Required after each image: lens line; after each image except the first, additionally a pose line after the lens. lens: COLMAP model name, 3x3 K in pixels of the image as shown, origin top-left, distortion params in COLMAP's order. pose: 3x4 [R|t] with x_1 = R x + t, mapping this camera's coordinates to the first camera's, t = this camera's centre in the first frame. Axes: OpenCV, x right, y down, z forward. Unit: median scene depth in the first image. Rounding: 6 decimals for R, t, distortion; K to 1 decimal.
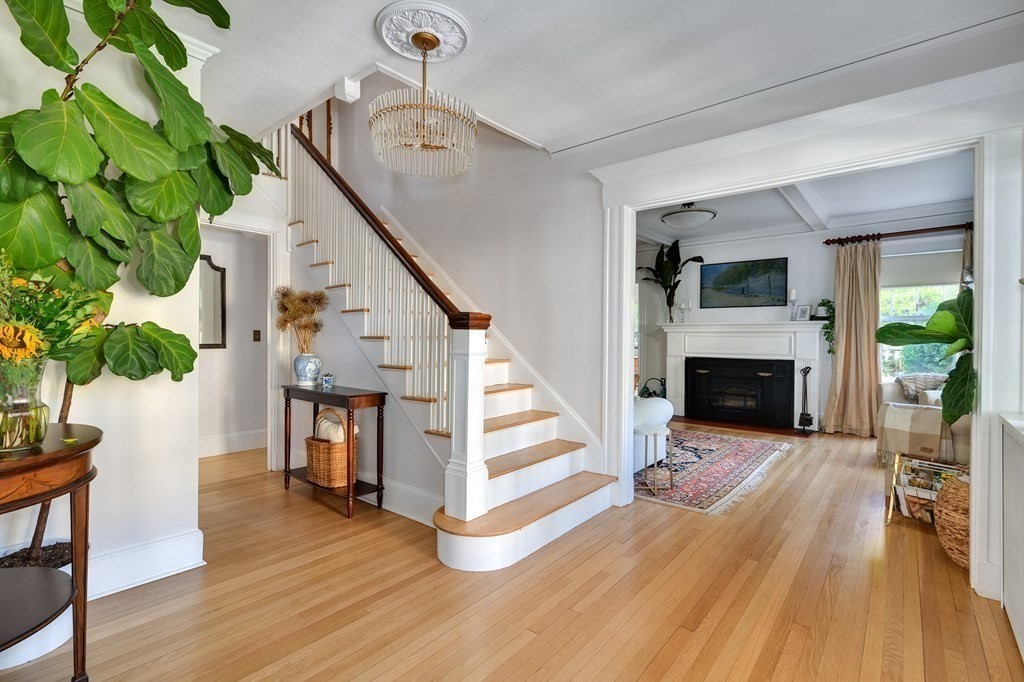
lens RADIAL K [[453.0, 0, 517.6], [0, 453.0, 338.9], [0, 0, 1]] dist [0.016657, -0.001510]
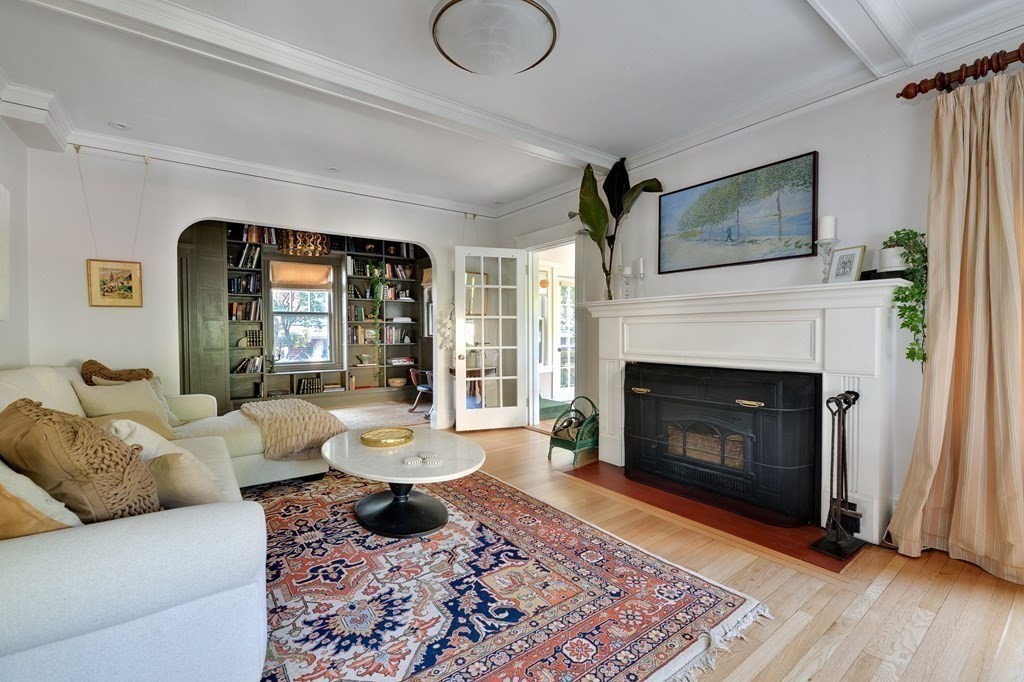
lens RADIAL K [[427.2, 0, 512.5], [0, 427.2, 339.7], [0, 0, 1]] dist [0.000102, -0.001355]
pose [[0.972087, -0.007785, -0.234491, 0.416134], [0.011507, 0.999829, 0.014509, 0.004173], [0.234338, -0.016802, 0.972010, 0.532311]]
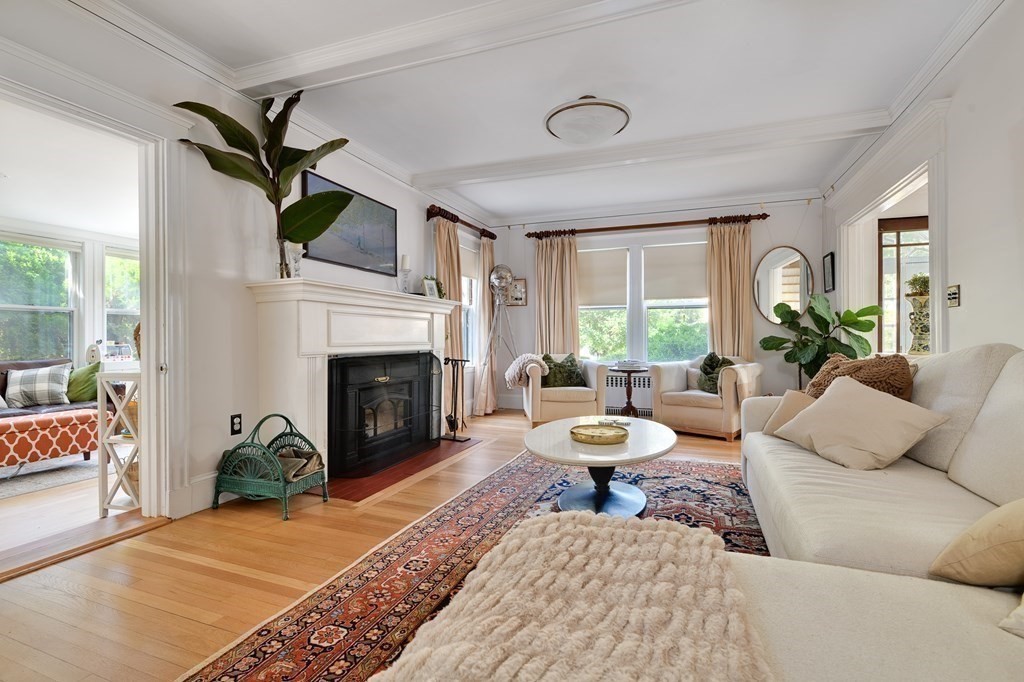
lens RADIAL K [[453.0, 0, 522.1], [0, 453.0, 339.8], [0, 0, 1]] dist [0.016657, -0.001510]
pose [[-0.313924, -0.008299, 0.949412, -0.176196], [0.003795, 0.999943, 0.009996, 0.021876], [-0.949441, 0.006741, -0.313874, 1.117434]]
